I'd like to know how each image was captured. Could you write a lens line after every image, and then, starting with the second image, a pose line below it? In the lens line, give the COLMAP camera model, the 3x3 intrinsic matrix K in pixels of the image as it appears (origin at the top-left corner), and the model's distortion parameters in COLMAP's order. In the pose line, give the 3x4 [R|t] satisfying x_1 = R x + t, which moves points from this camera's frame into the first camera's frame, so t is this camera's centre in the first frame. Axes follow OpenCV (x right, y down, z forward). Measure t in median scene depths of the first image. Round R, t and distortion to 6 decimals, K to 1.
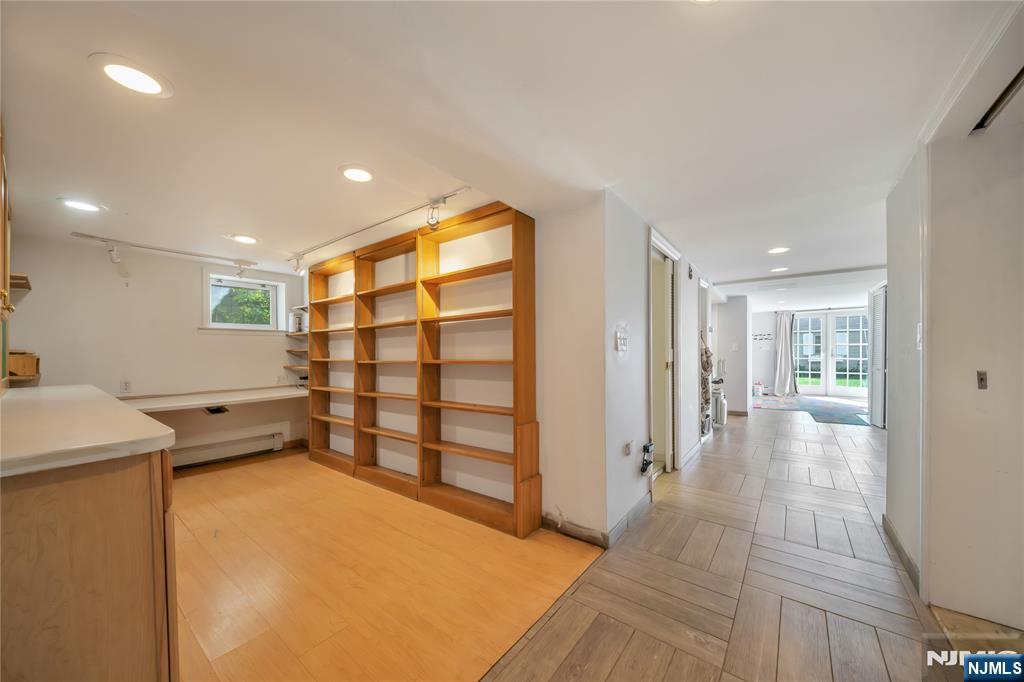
lens RADIAL K [[354.8, 0, 508.1], [0, 354.8, 340.9], [0, 0, 1]] dist [-0.000328, 0.000027]
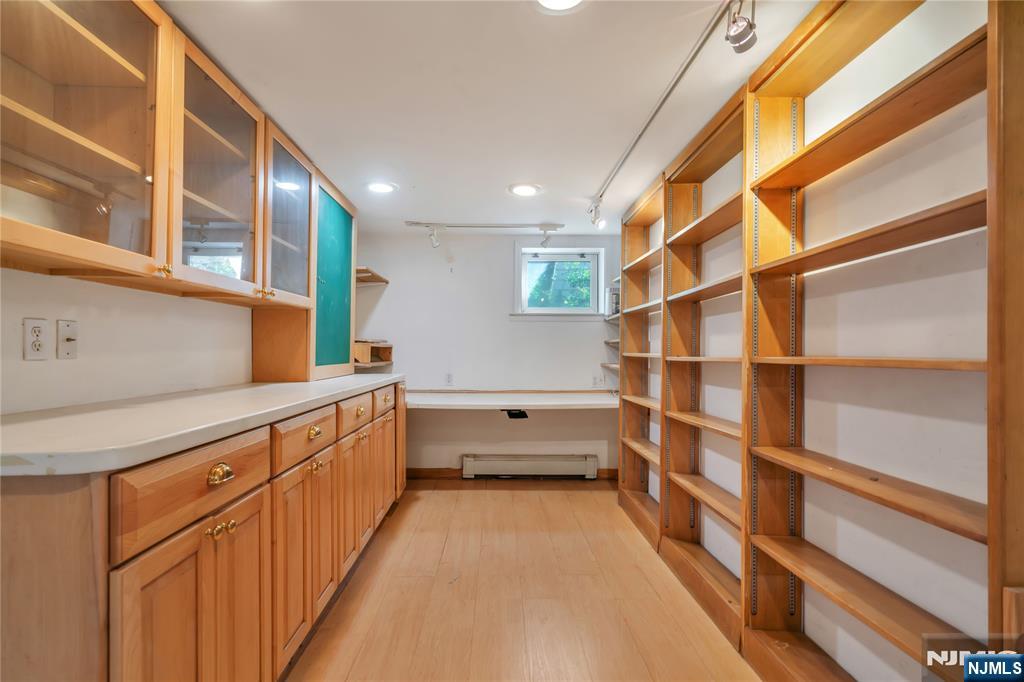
lens RADIAL K [[505.7, 0, 512.0], [0, 505.7, 341.0], [0, 0, 1]] dist [0.000372, 0.000397]
pose [[0.635607, -0.003263, -0.772006, 0.057563], [0.015406, 0.999846, 0.008458, 0.019394], [0.771859, -0.017269, 0.635559, 0.270639]]
